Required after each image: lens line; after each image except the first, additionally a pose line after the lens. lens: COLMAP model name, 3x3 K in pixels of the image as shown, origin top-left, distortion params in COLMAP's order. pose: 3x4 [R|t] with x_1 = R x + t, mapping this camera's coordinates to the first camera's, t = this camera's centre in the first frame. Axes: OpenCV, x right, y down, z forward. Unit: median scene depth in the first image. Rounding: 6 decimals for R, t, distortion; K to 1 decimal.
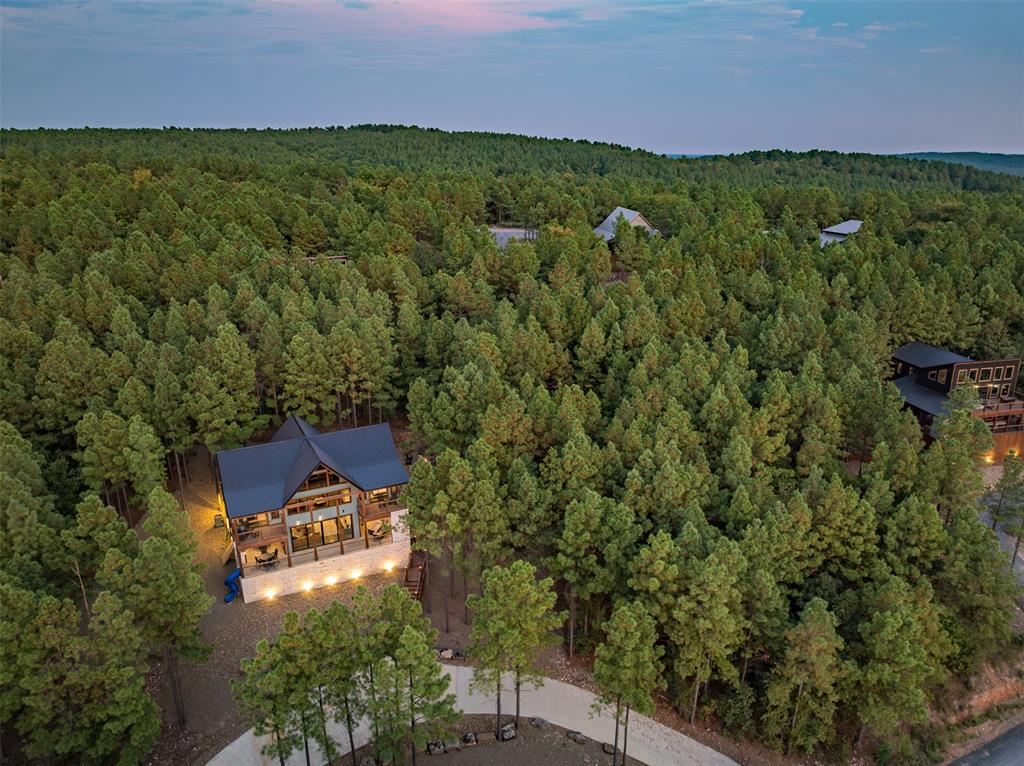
lens RADIAL K [[721.7, 0, 512.0], [0, 721.7, 383.0], [0, 0, 1]] dist [-0.041251, 0.010544]
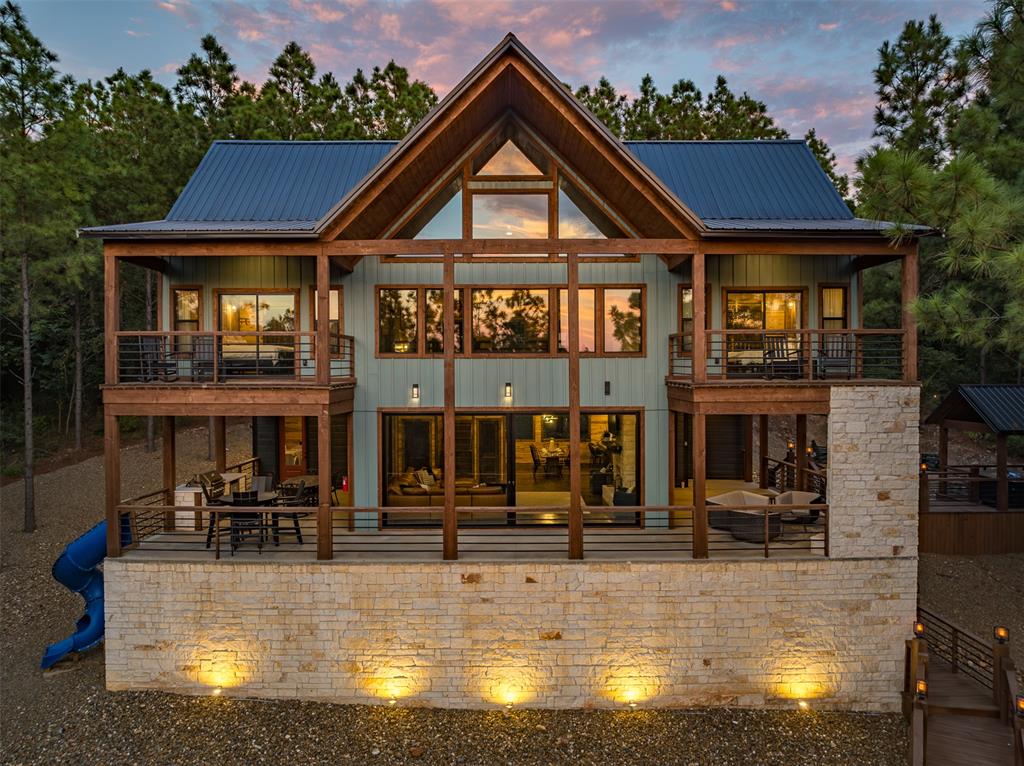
lens RADIAL K [[737.0, 0, 513.2], [0, 737.0, 379.4], [0, 0, 1]] dist [-0.061789, 0.026817]
pose [[0.898085, 0.006471, -0.439774, -0.158306], [-0.139585, 0.952394, -0.271039, 0.245467], [0.417084, 0.304802, 0.856234, 0.786994]]
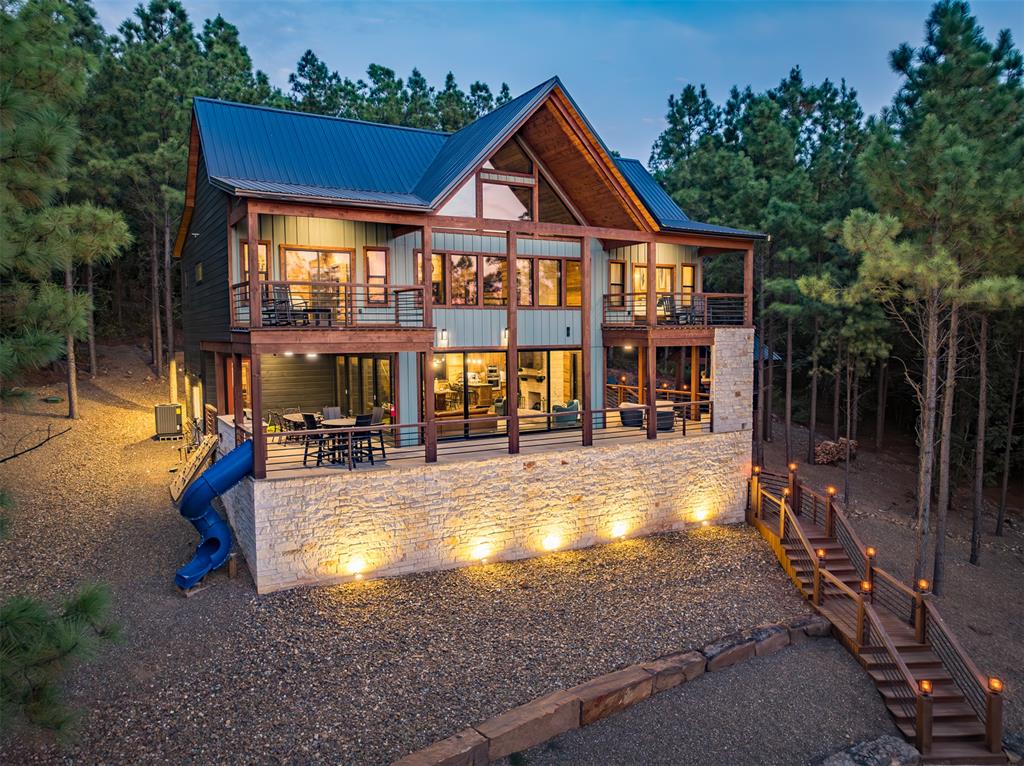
lens RADIAL K [[721.7, 0, 512.0], [0, 721.7, 383.0], [0, 0, 1]] dist [-0.041251, 0.010544]
pose [[0.997682, -0.006297, 0.067749, -0.283826], [0.022732, 0.969343, -0.244659, 0.282308], [-0.064132, 0.245632, 0.967239, 0.692726]]
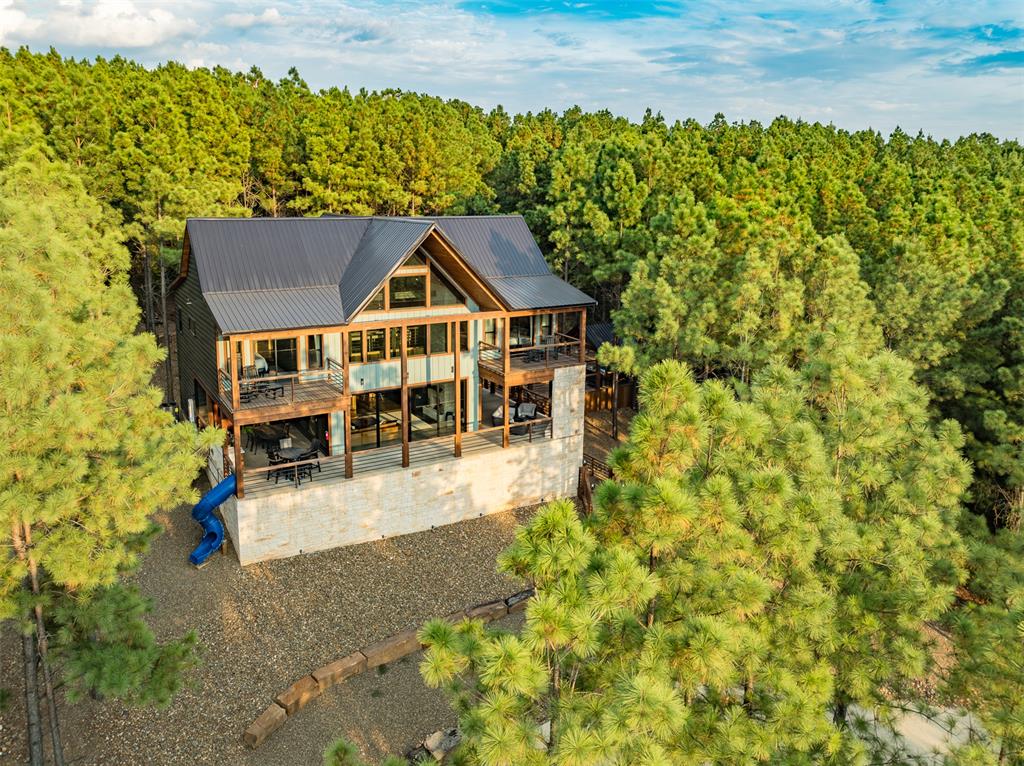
lens RADIAL K [[745.6, 0, 509.7], [0, 745.6, 316.6], [0, 0, 1]] dist [-0.032994, 0.001113]
pose [[0.995483, 0.002749, 0.094900, -0.244784], [0.011738, 0.988349, -0.151753, 0.219550], [-0.094211, 0.152181, 0.983852, 0.513951]]
